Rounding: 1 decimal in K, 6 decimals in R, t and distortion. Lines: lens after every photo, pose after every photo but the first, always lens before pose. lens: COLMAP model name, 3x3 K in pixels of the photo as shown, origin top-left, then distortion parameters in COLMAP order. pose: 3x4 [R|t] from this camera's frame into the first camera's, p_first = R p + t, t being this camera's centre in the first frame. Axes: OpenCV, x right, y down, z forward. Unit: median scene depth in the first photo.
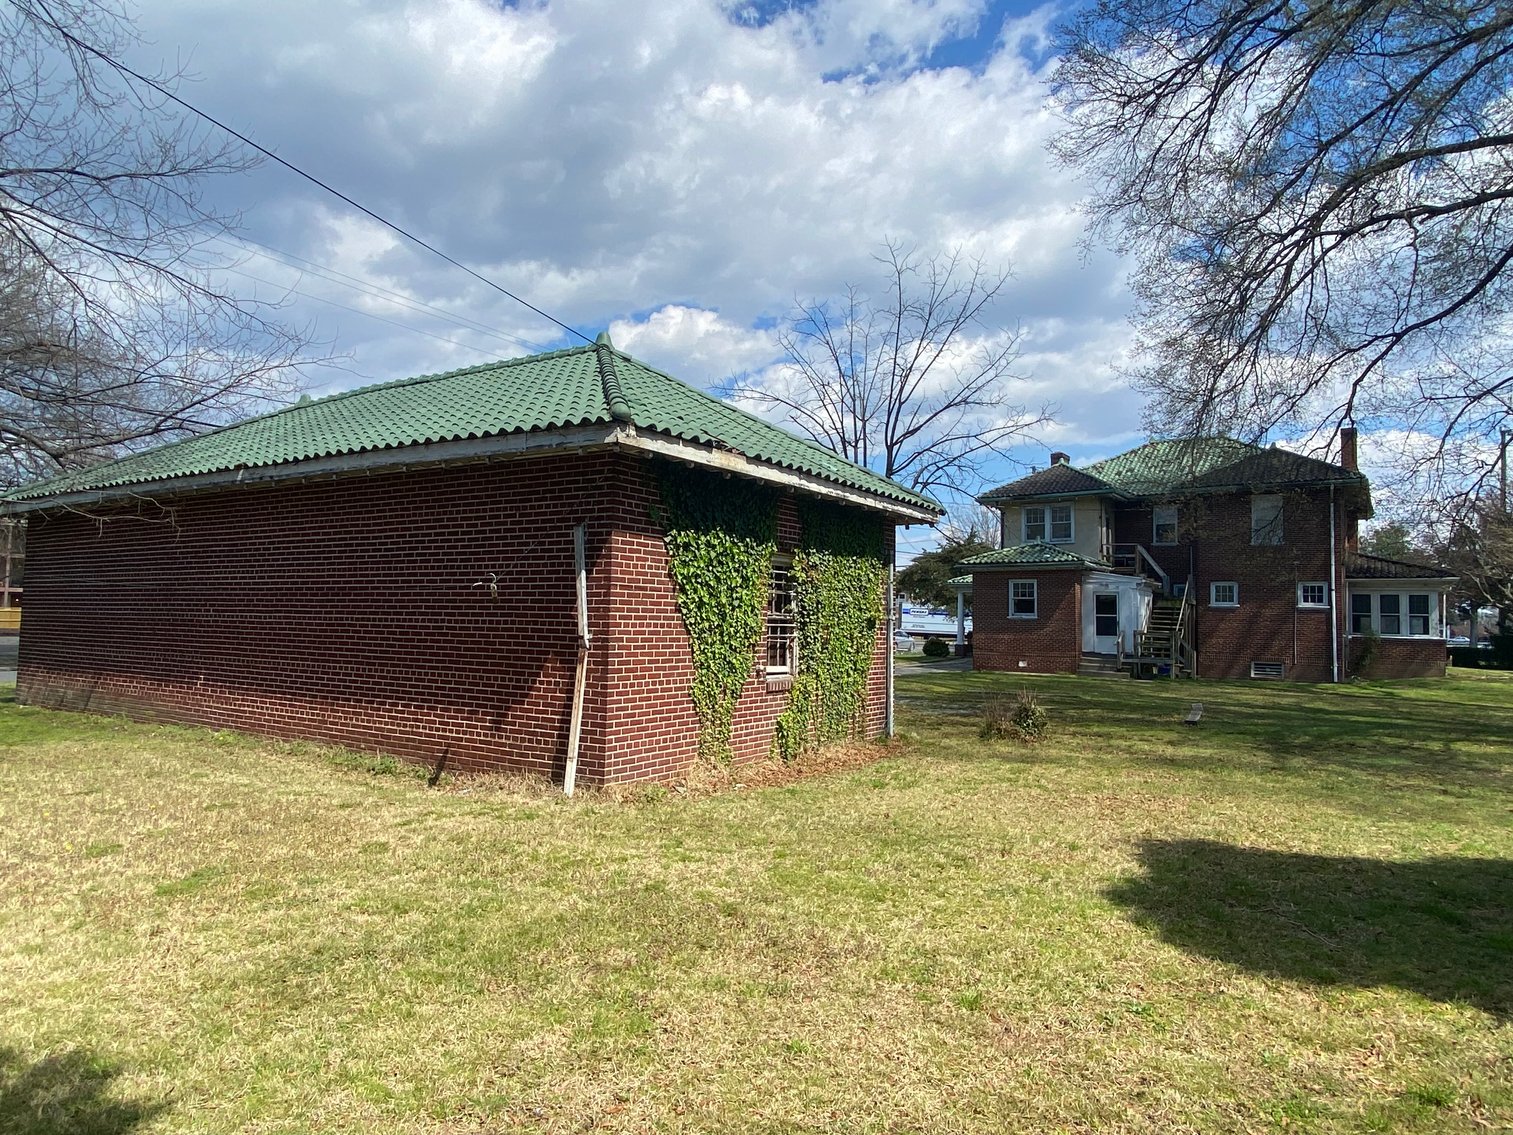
lens RADIAL K [[933.8, 0, 746.5], [0, 933.8, 572.8], [0, 0, 1]] dist [0.045064, -0.041443]
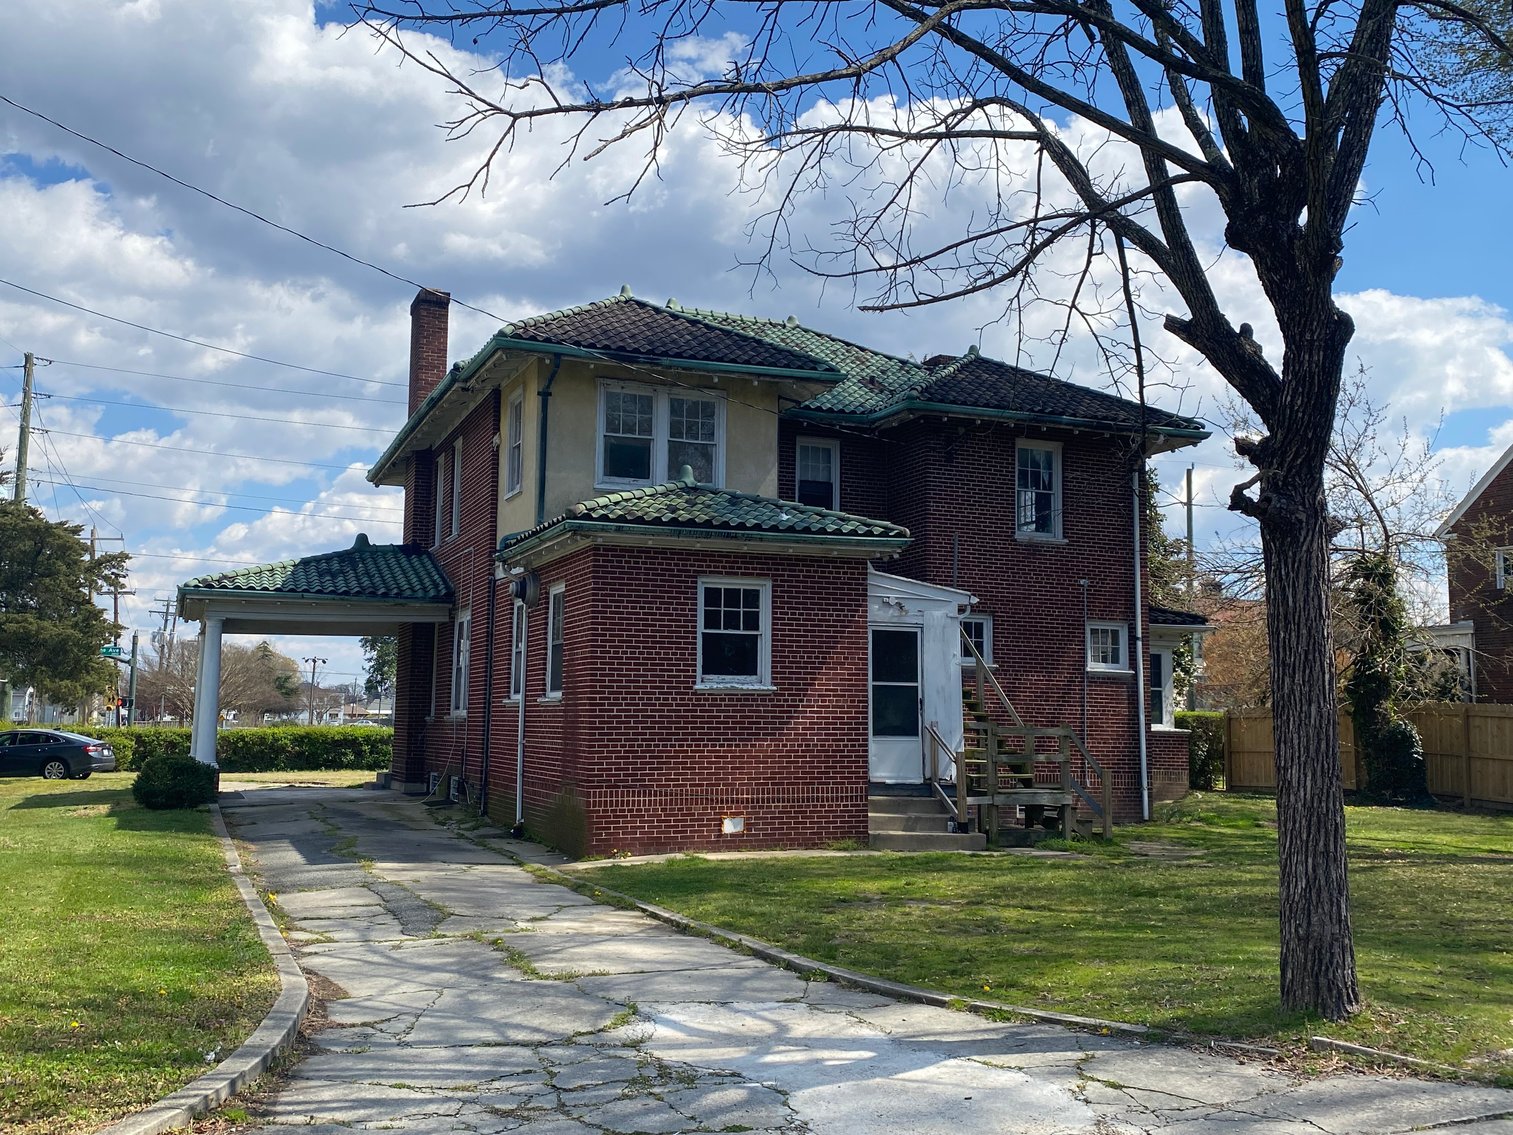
lens RADIAL K [[1443.1, 0, 750.2], [0, 1443.1, 554.4], [0, 0, 1]] dist [0.053566, 0.000000]
pose [[0.558649, 0.086562, 0.824875, -0.440353], [-0.050032, 0.996245, -0.070661, 0.107999], [-0.827894, -0.001796, 0.560882, 2.029008]]
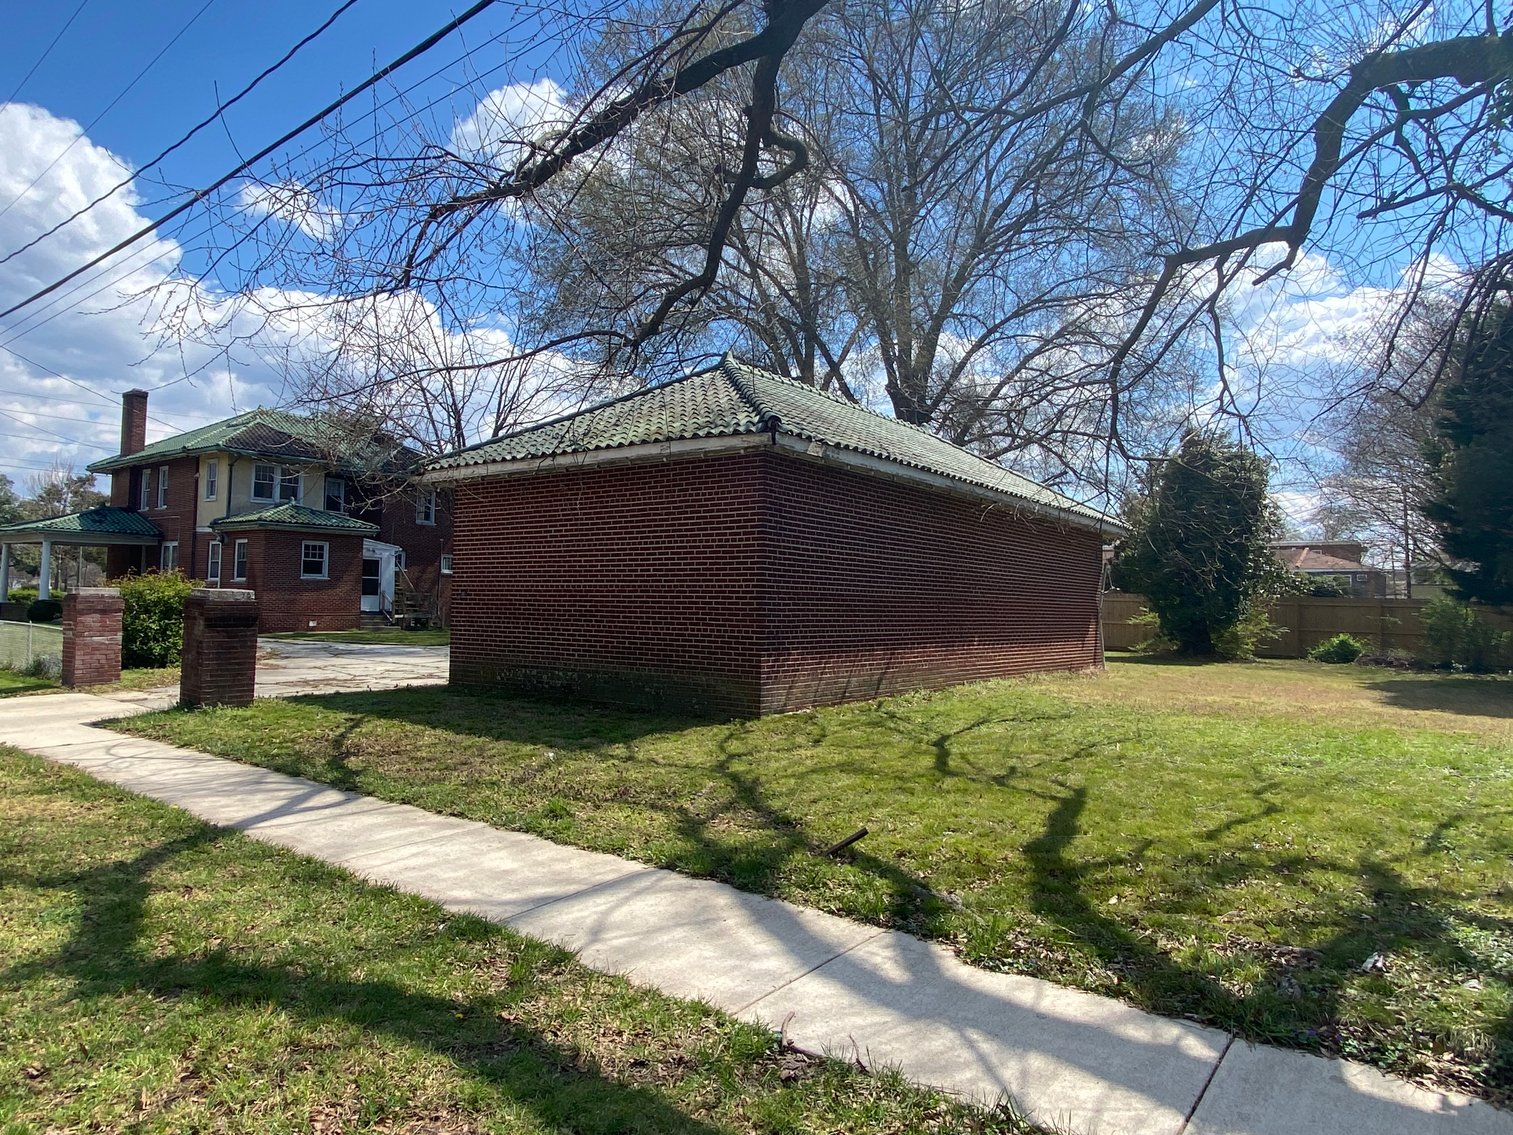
lens RADIAL K [[933.8, 0, 751.6], [0, 933.8, 560.0], [0, 0, 1]] dist [0.045064, -0.041443]
pose [[0.063843, 0.029138, 0.997534, -2.100350], [-0.076271, 0.996793, -0.024235, 0.048830], [-0.995041, -0.074536, 0.065861, 1.315931]]
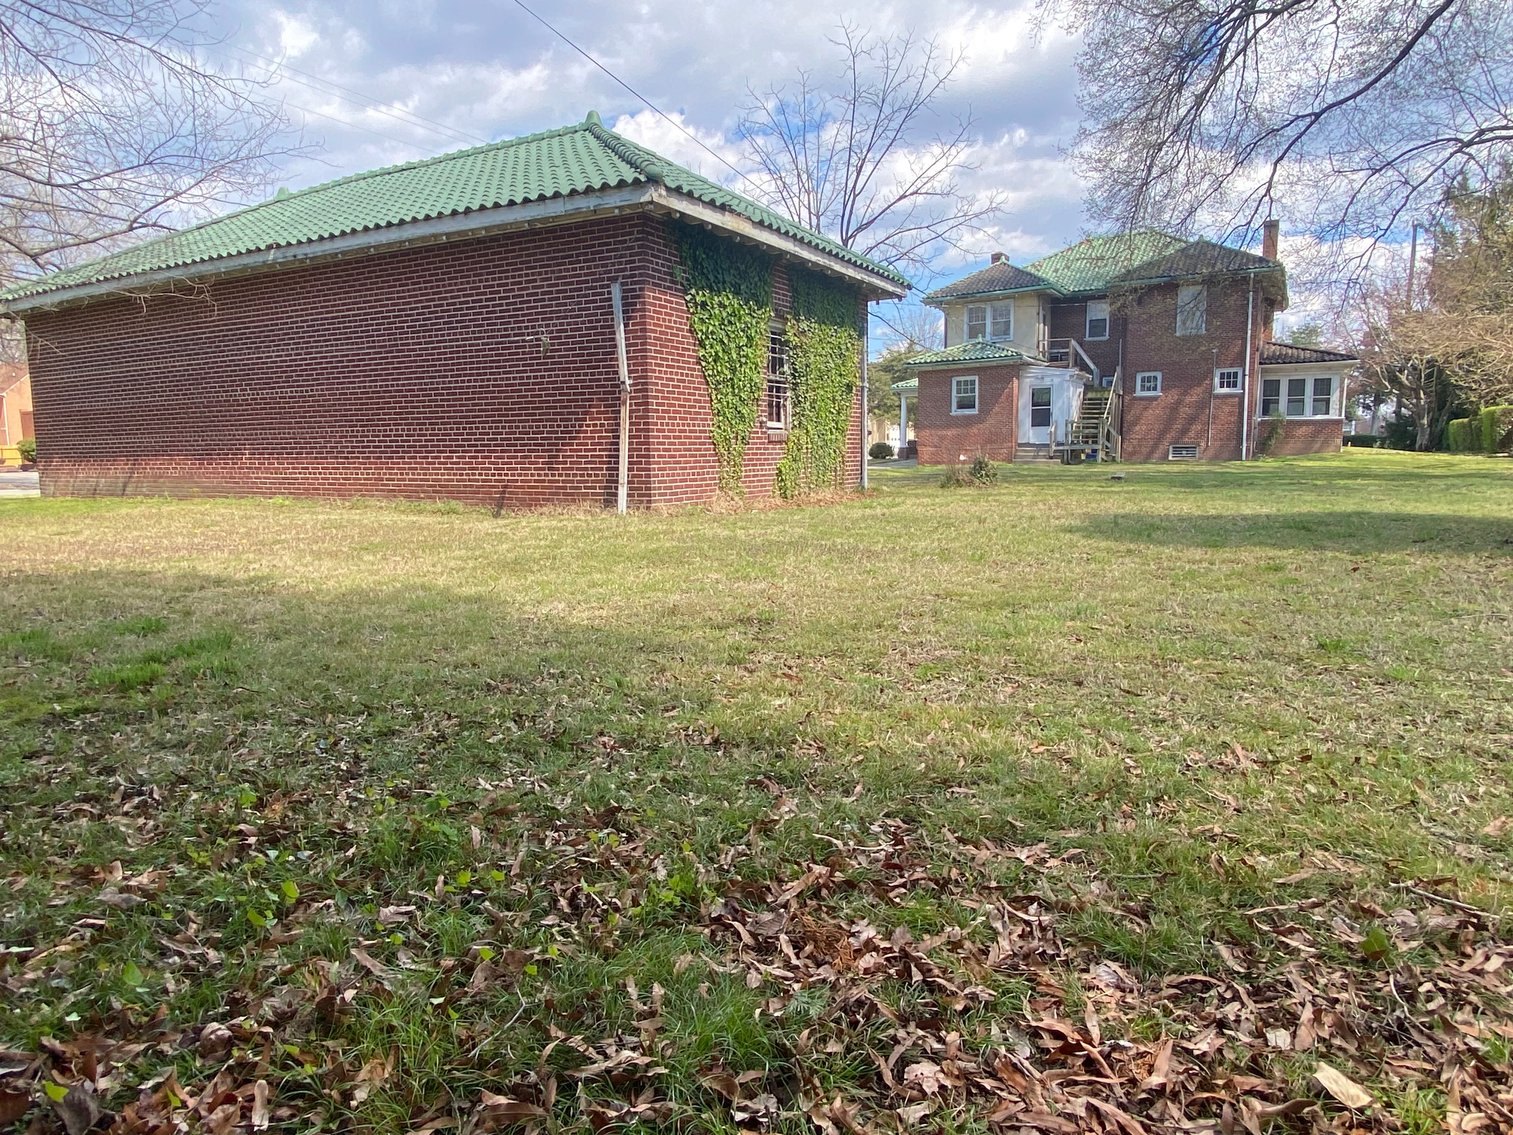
lens RADIAL K [[933.8, 0, 751.8], [0, 933.8, 562.8], [0, 0, 1]] dist [0.045064, -0.041443]
pose [[0.996476, -0.044319, 0.071211, -0.081999], [0.031408, 0.984396, 0.173142, 0.069766], [-0.077774, -0.170296, 0.982319, -0.148524]]
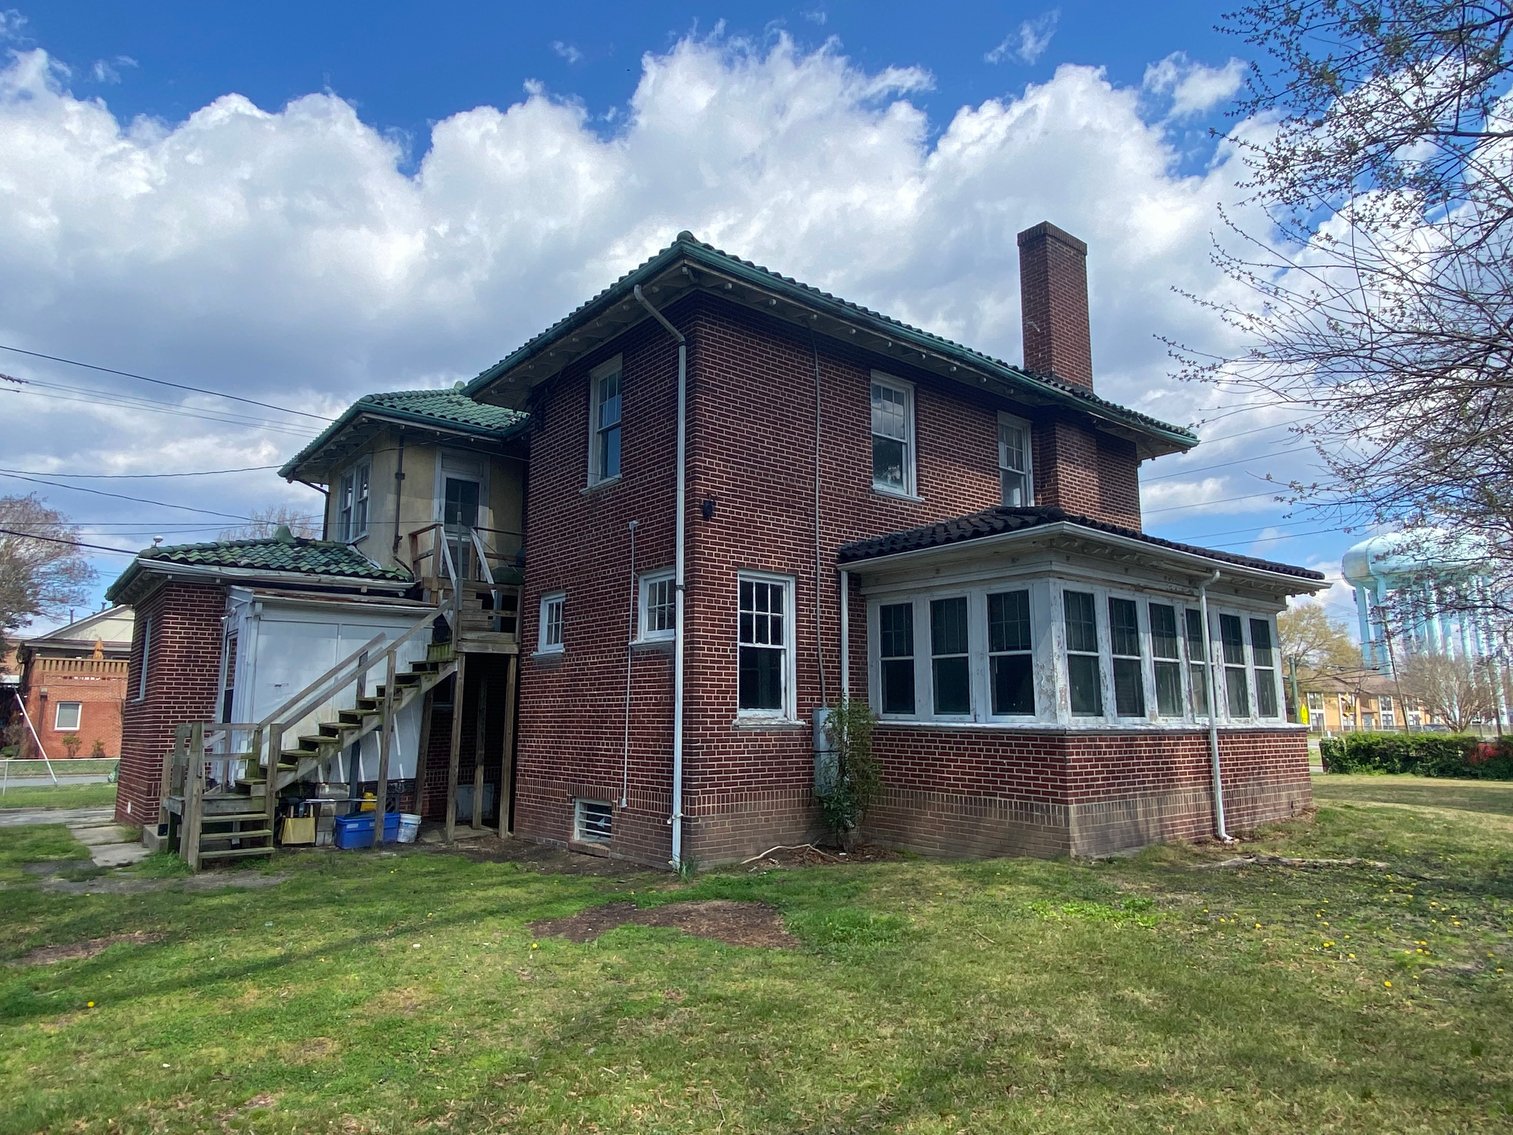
lens RADIAL K [[933.8, 0, 764.5], [0, 933.8, 564.2], [0, 0, 1]] dist [0.045064, -0.041443]
pose [[0.959710, -0.070342, -0.272045, 2.068834], [0.039054, 0.992154, -0.118765, 0.142287], [0.278265, 0.103356, 0.954927, 1.897373]]
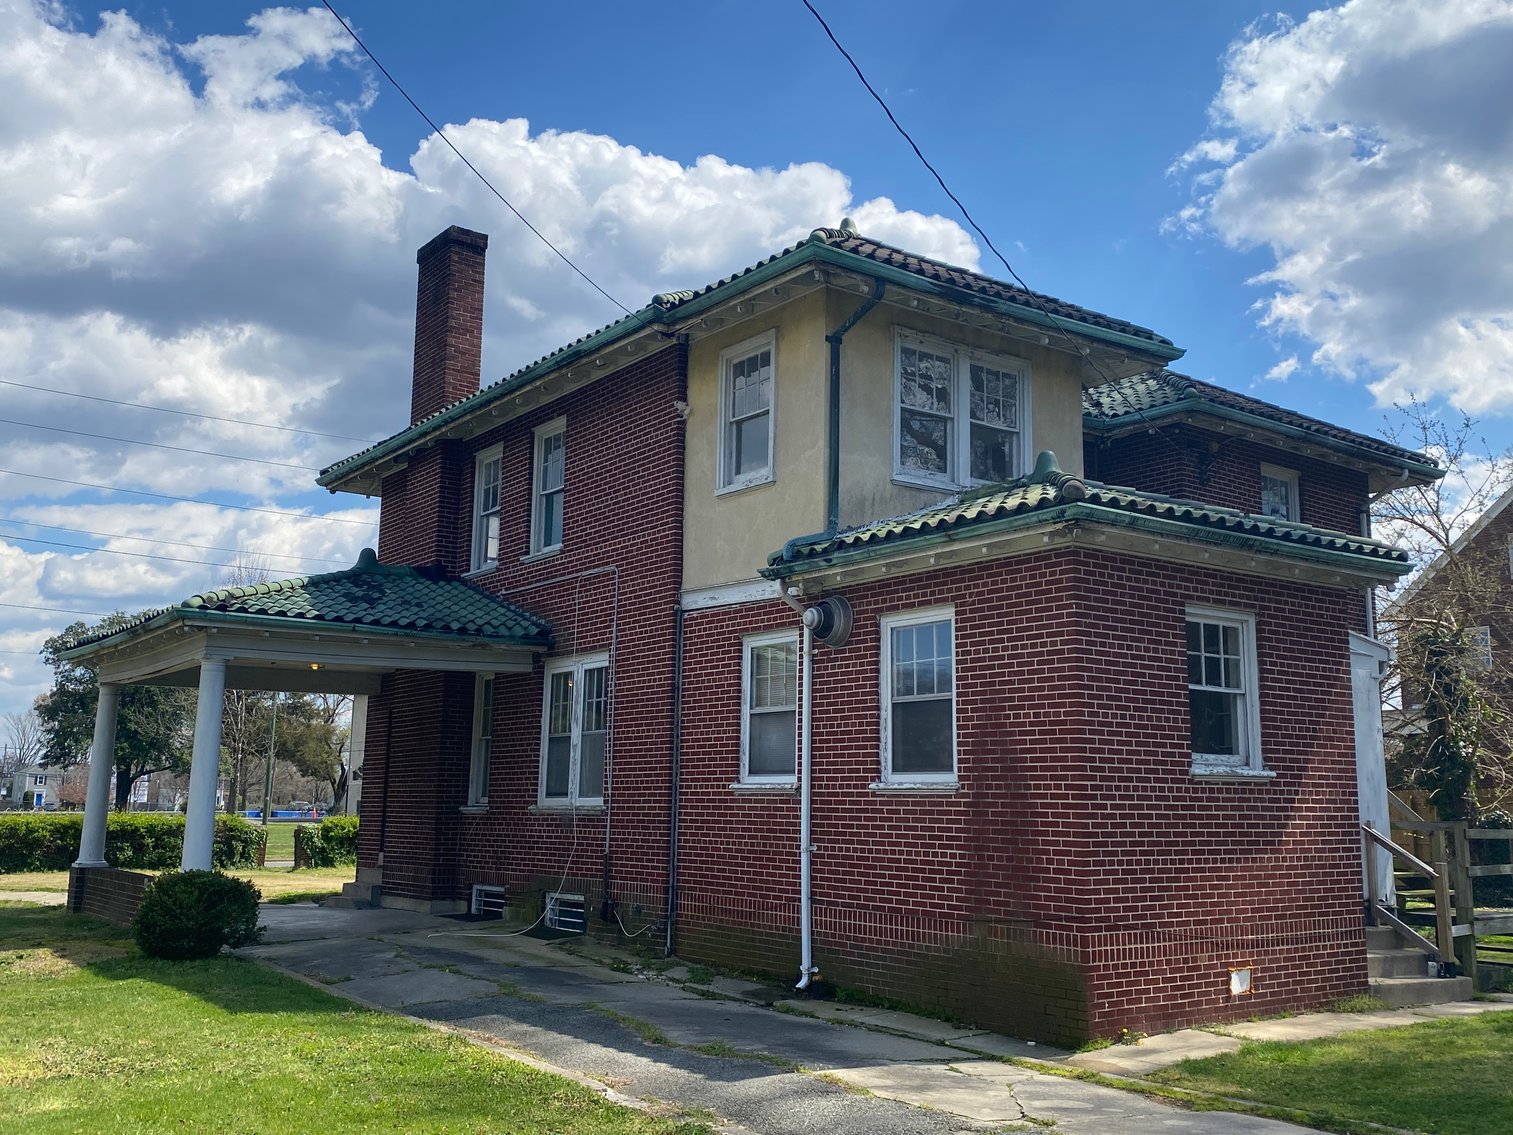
lens RADIAL K [[1443.1, 0, 762.9], [0, 1443.1, 571.4], [0, 0, 1]] dist [0.053566, 0.000000]
pose [[0.341742, 0.140120, 0.929289, -0.261097], [-0.062044, 0.990029, -0.126462, 0.152557], [-0.937743, -0.014439, 0.347028, 2.879422]]
